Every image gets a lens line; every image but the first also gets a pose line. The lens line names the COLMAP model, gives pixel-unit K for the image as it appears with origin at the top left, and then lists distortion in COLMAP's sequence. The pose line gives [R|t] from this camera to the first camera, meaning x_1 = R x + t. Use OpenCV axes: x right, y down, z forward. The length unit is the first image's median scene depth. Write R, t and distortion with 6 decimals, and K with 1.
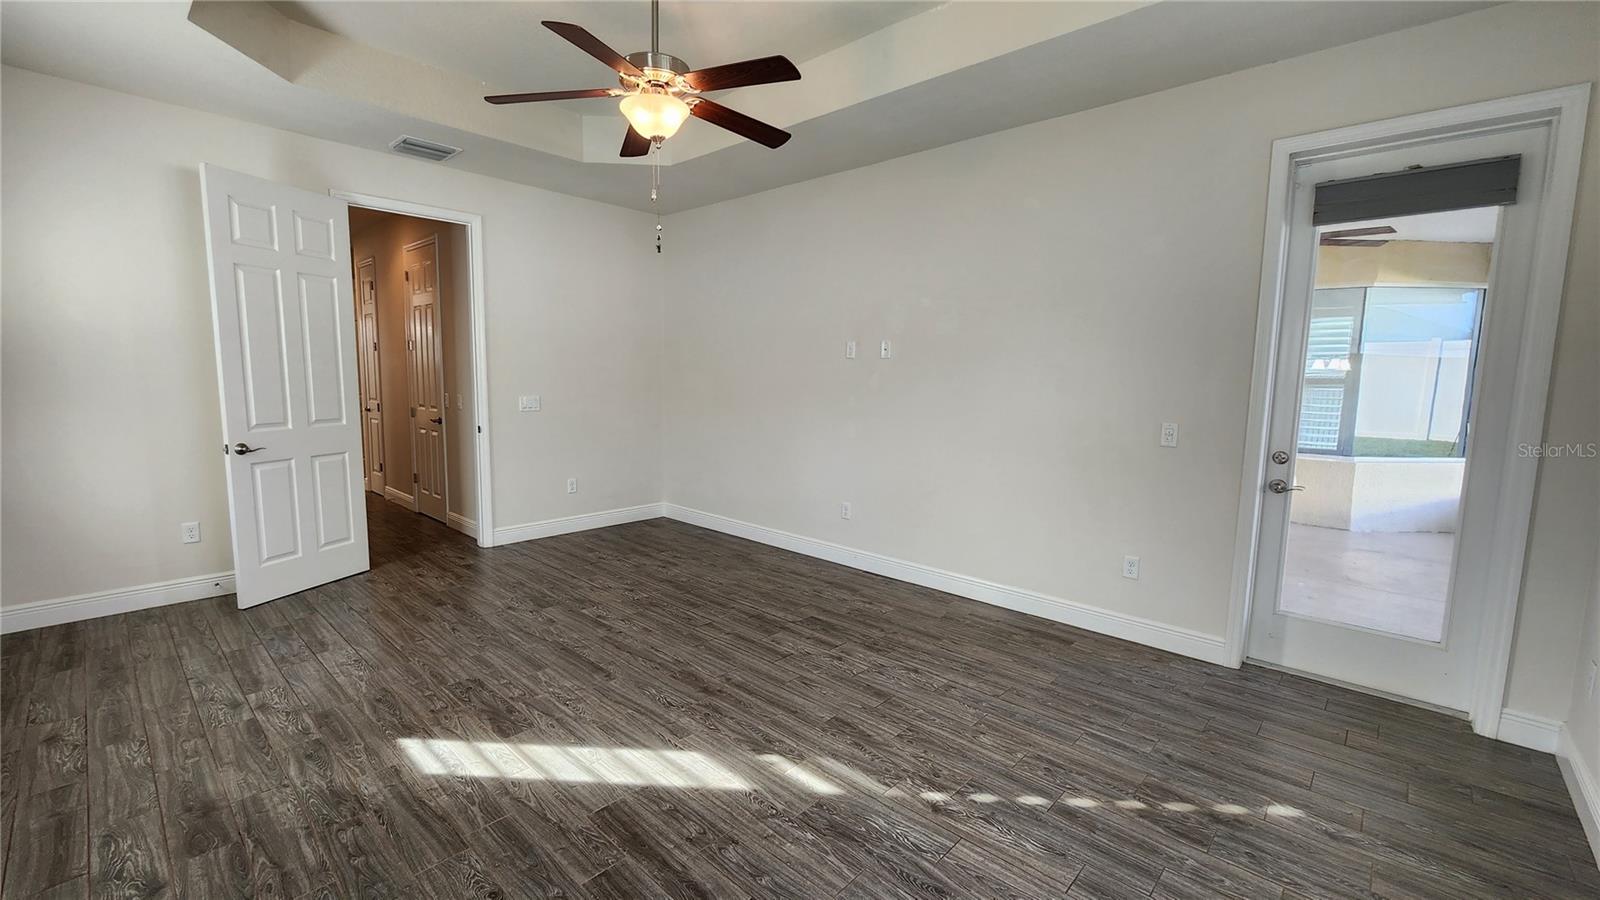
lens RADIAL K [[661.7, 0, 785.9], [0, 661.7, 450.4], [0, 0, 1]] dist [-0.001487, 0.006503]
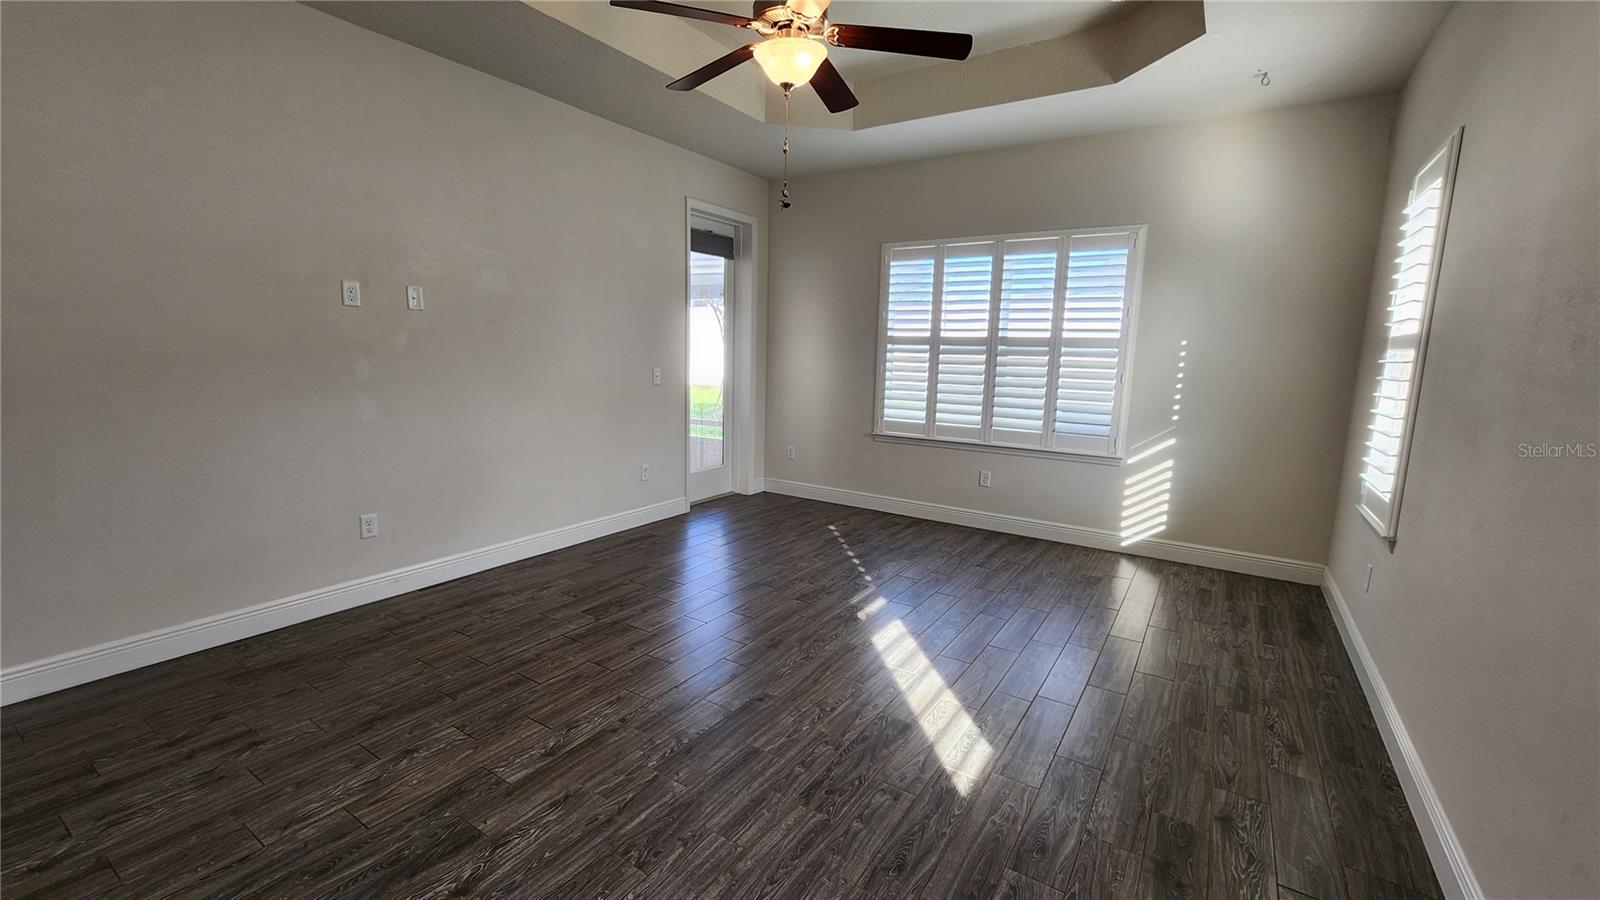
lens RADIAL K [[661.7, 0, 785.9], [0, 661.7, 450.4], [0, 0, 1]] dist [-0.001487, 0.006503]
pose [[-0.166974, -0.171887, 0.970863, -1.191642], [0.087591, 0.978207, 0.188251, -0.147350], [-0.982063, 0.116472, -0.148279, 1.205498]]
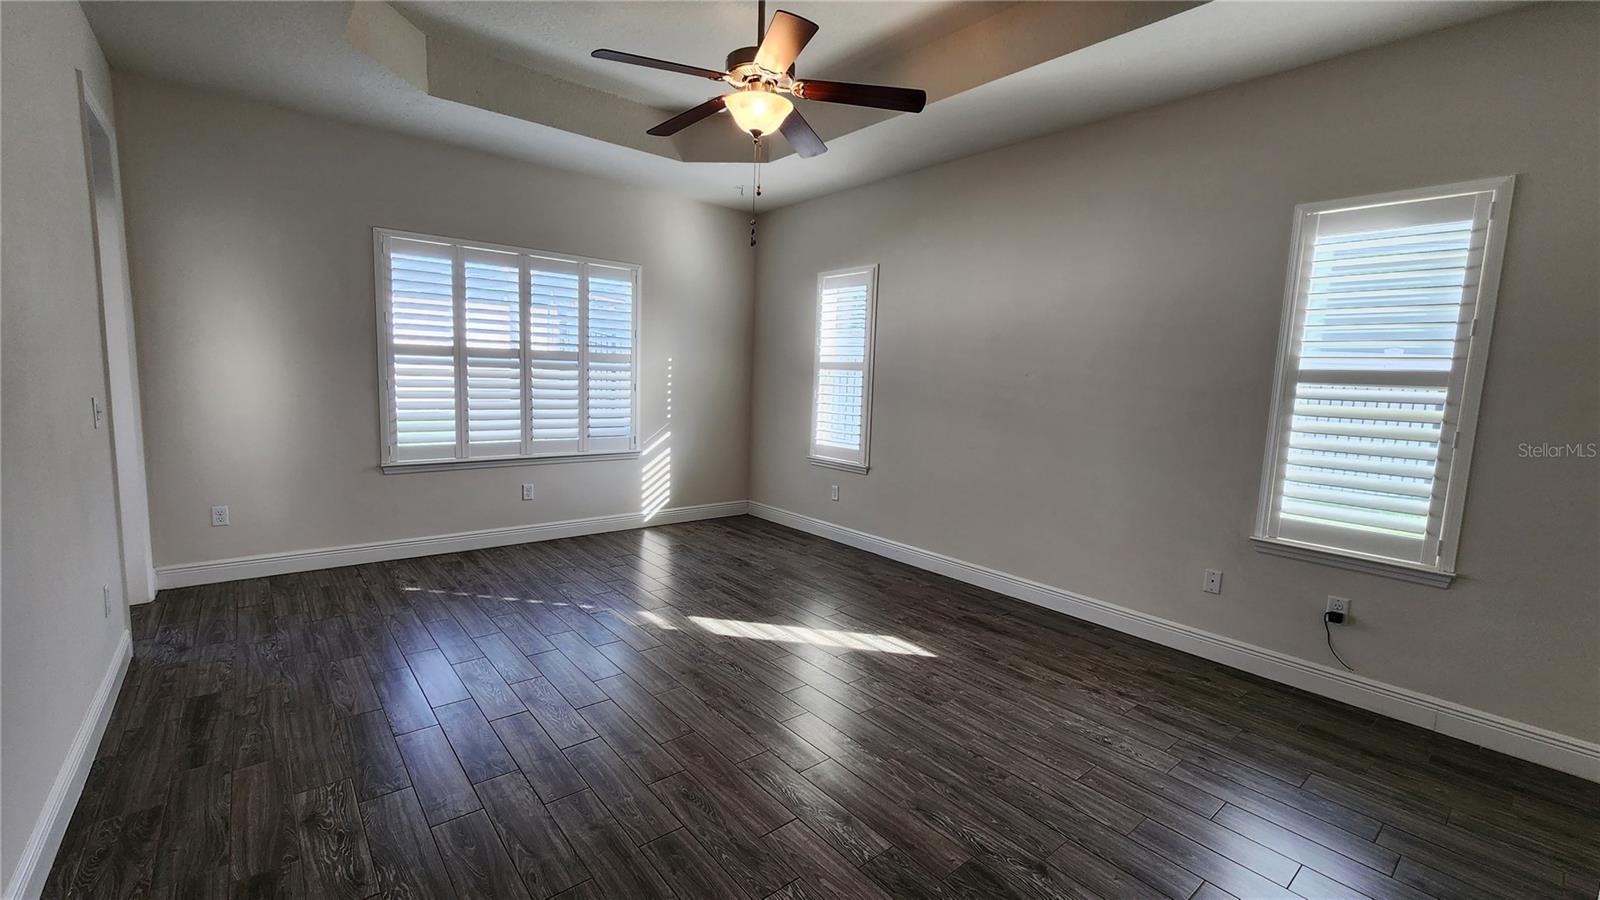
lens RADIAL K [[661.7, 0, 785.9], [0, 661.7, 450.4], [0, 0, 1]] dist [-0.001487, 0.006503]
pose [[-0.989973, -0.067644, 0.124005, -0.397743], [-0.037389, 0.972054, 0.231759, -0.241503], [-0.136217, 0.224799, -0.964837, 2.079591]]
